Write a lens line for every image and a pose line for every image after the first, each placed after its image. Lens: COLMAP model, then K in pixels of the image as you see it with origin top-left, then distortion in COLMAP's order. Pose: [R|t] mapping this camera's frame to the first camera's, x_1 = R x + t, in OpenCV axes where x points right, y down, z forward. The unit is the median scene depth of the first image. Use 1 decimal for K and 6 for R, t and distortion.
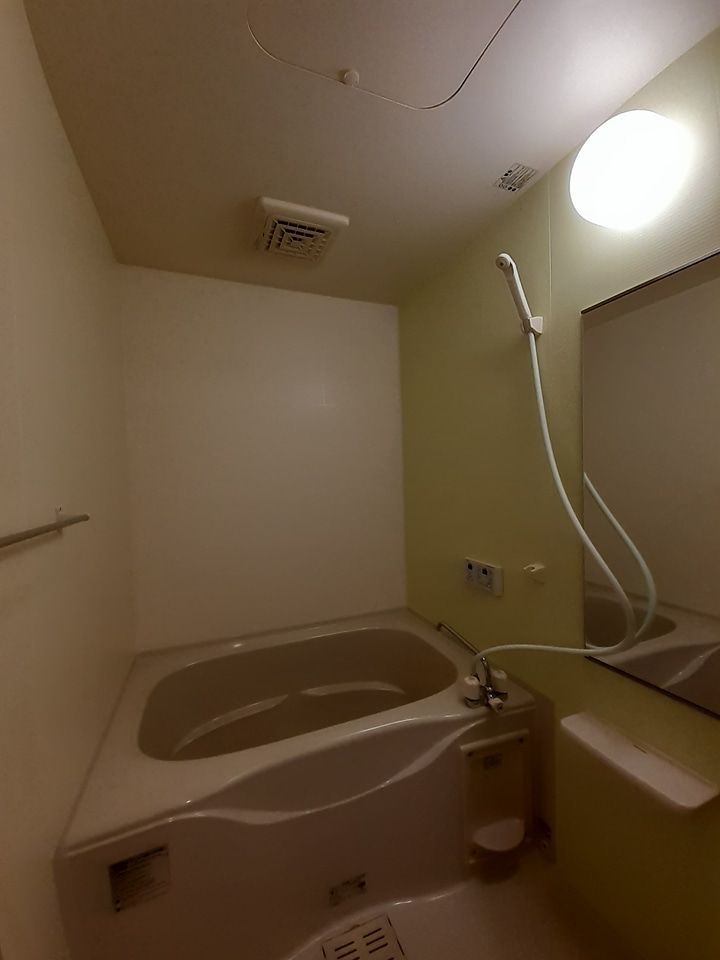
lens RADIAL K [[377.5, 0, 362.8], [0, 377.5, 479.8], [0, 0, 1]] dist [-0.002590, -0.000442]
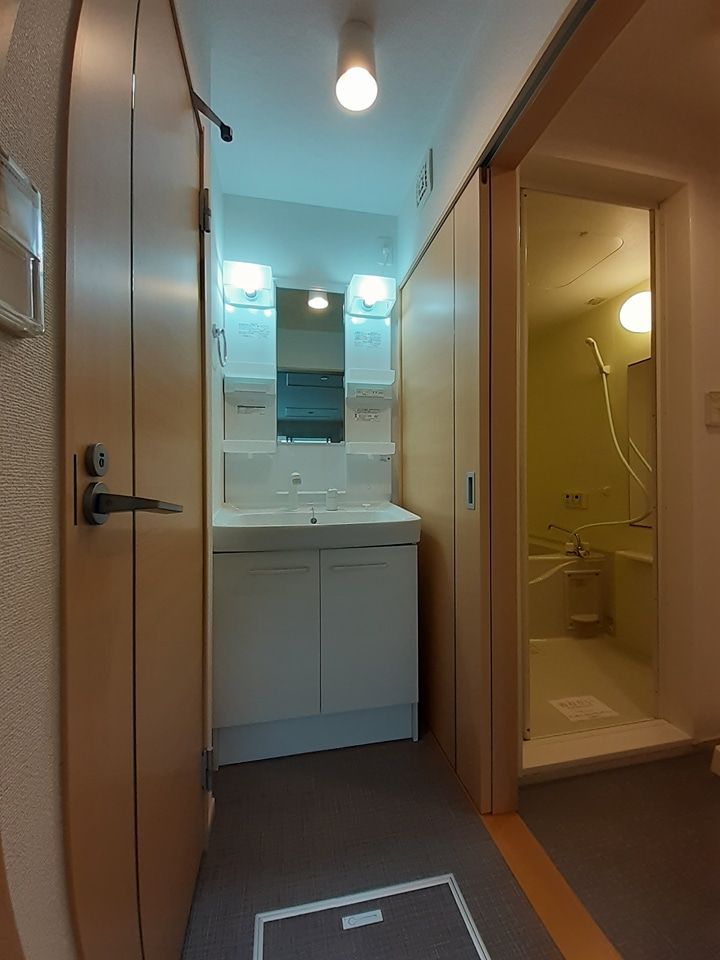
lens RADIAL K [[377.5, 0, 353.8], [0, 377.5, 478.3], [0, 0, 1]] dist [-0.002590, -0.000442]
pose [[0.980962, 0.011096, -0.193881, -0.477654], [-0.011941, 0.999924, -0.003190, 0.205894], [0.193831, 0.005445, 0.981020, -1.253653]]
